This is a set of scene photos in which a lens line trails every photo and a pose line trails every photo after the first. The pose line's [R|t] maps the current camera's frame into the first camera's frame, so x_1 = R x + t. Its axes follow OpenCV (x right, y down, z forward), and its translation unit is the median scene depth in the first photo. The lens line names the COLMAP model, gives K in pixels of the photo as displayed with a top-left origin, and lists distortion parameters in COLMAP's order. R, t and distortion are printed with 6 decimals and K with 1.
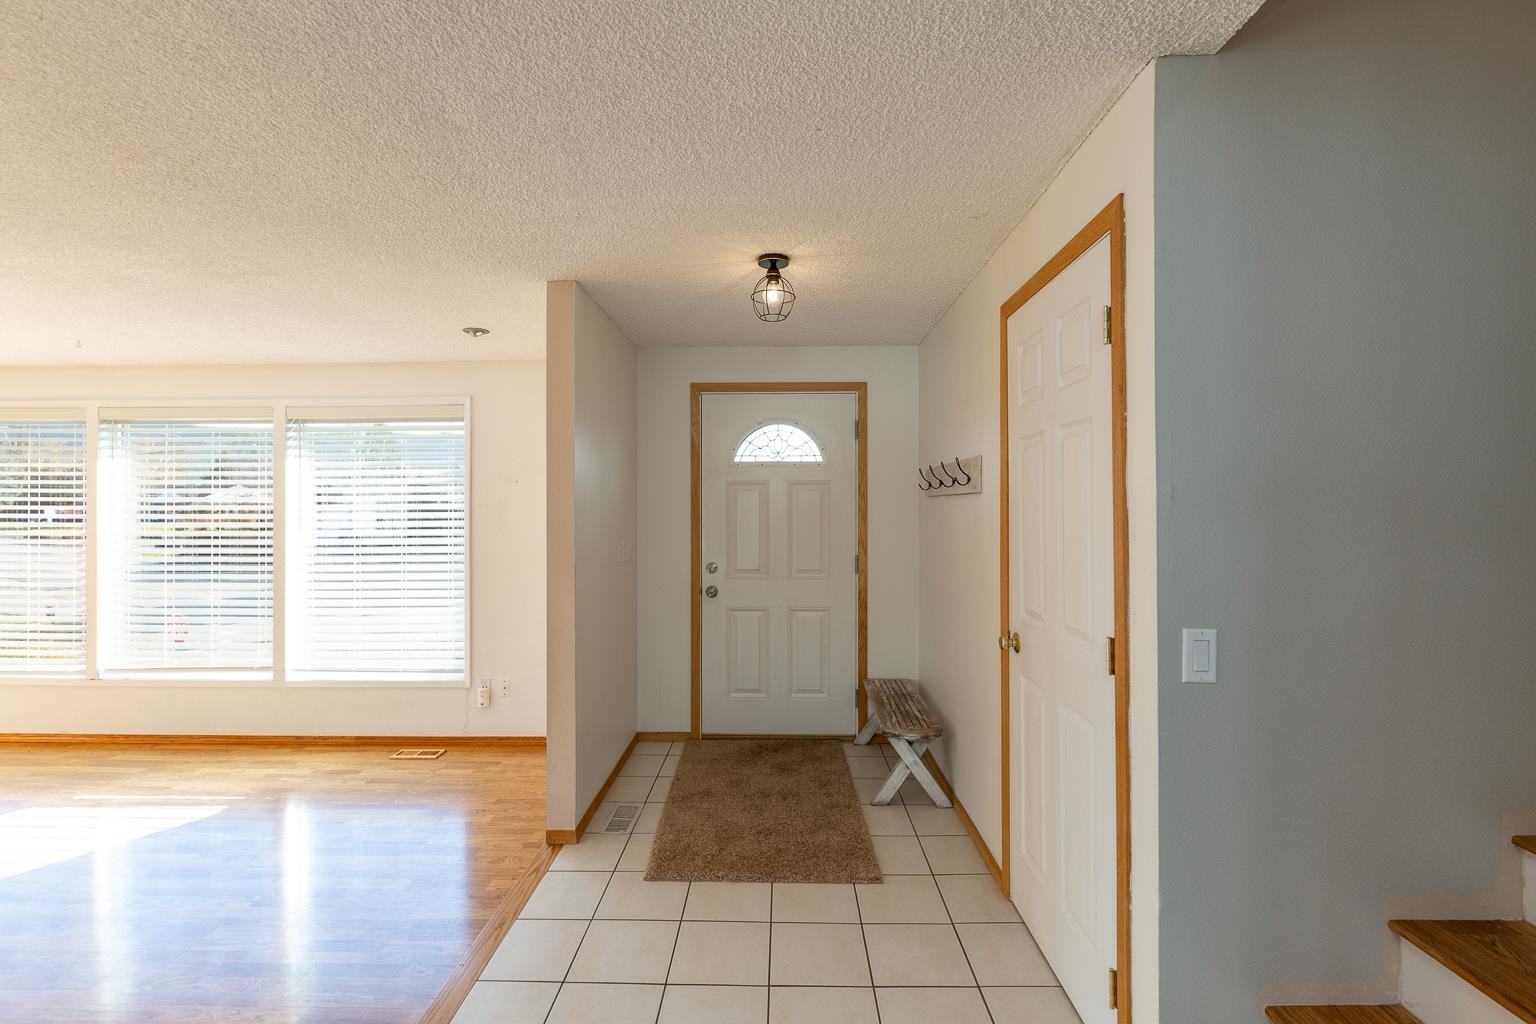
lens RADIAL K [[692.2, 0, 766.4], [0, 692.2, 511.7], [0, 0, 1]] dist [0.003478, -0.000465]
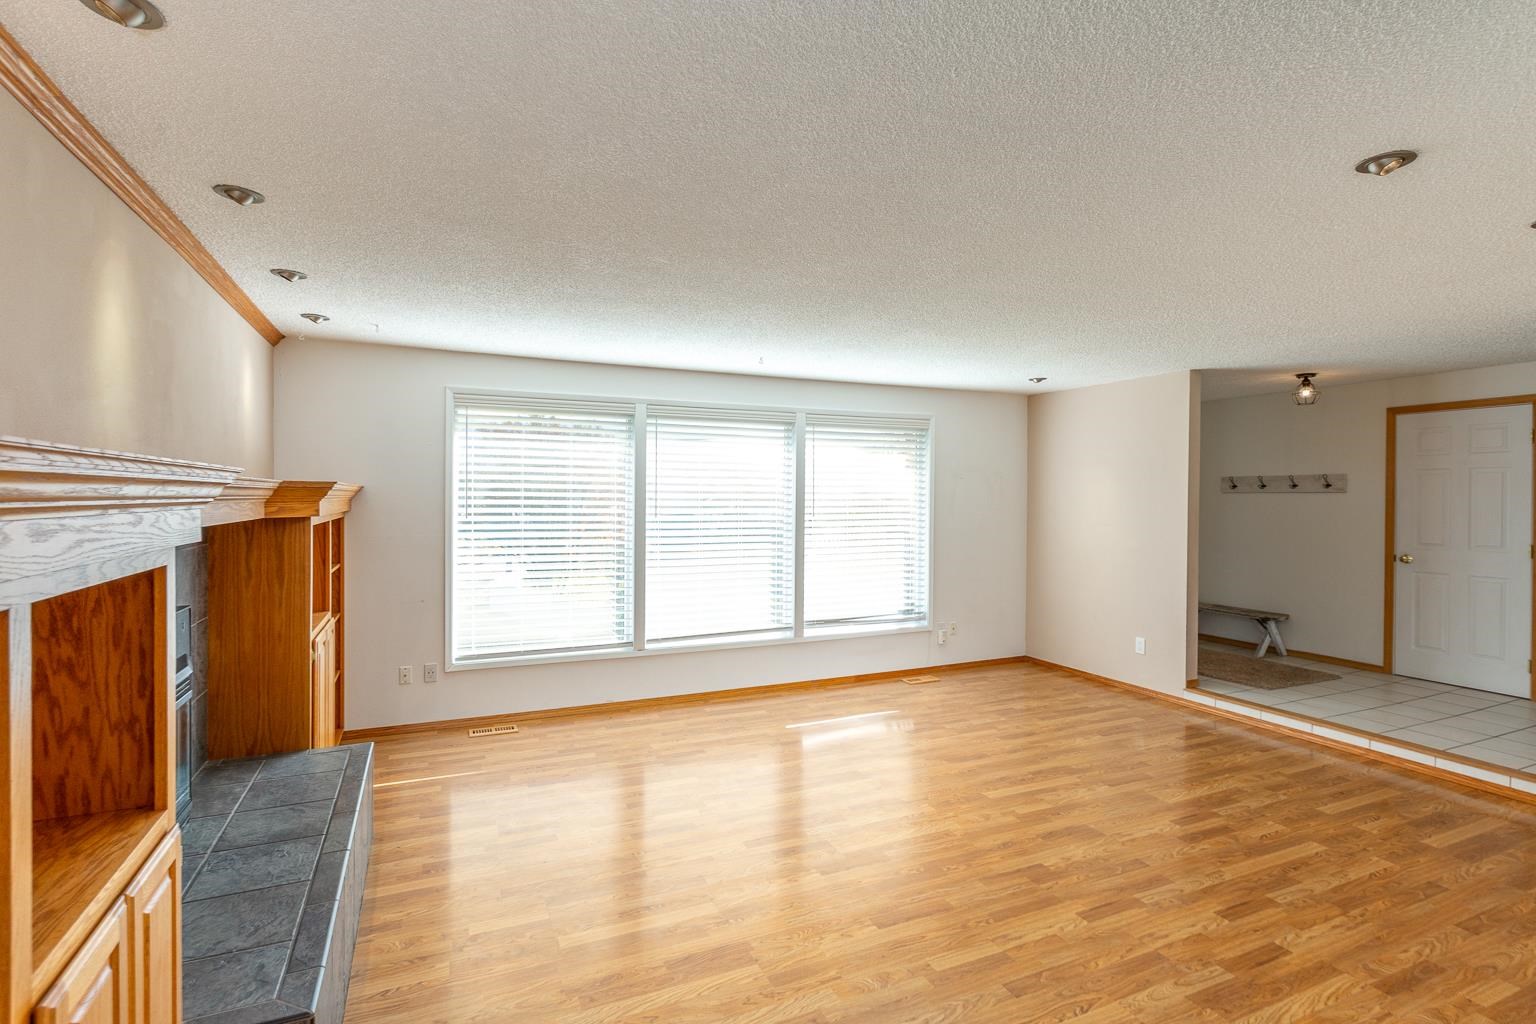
lens RADIAL K [[692.2, 0, 768.9], [0, 692.2, 513.5], [0, 0, 1]] dist [0.003478, -0.000465]
pose [[0.906844, 0.000105, 0.421467, -1.282929], [-0.005736, 0.999910, 0.012092, 0.009942], [-0.421428, -0.013383, 0.906763, -0.090380]]
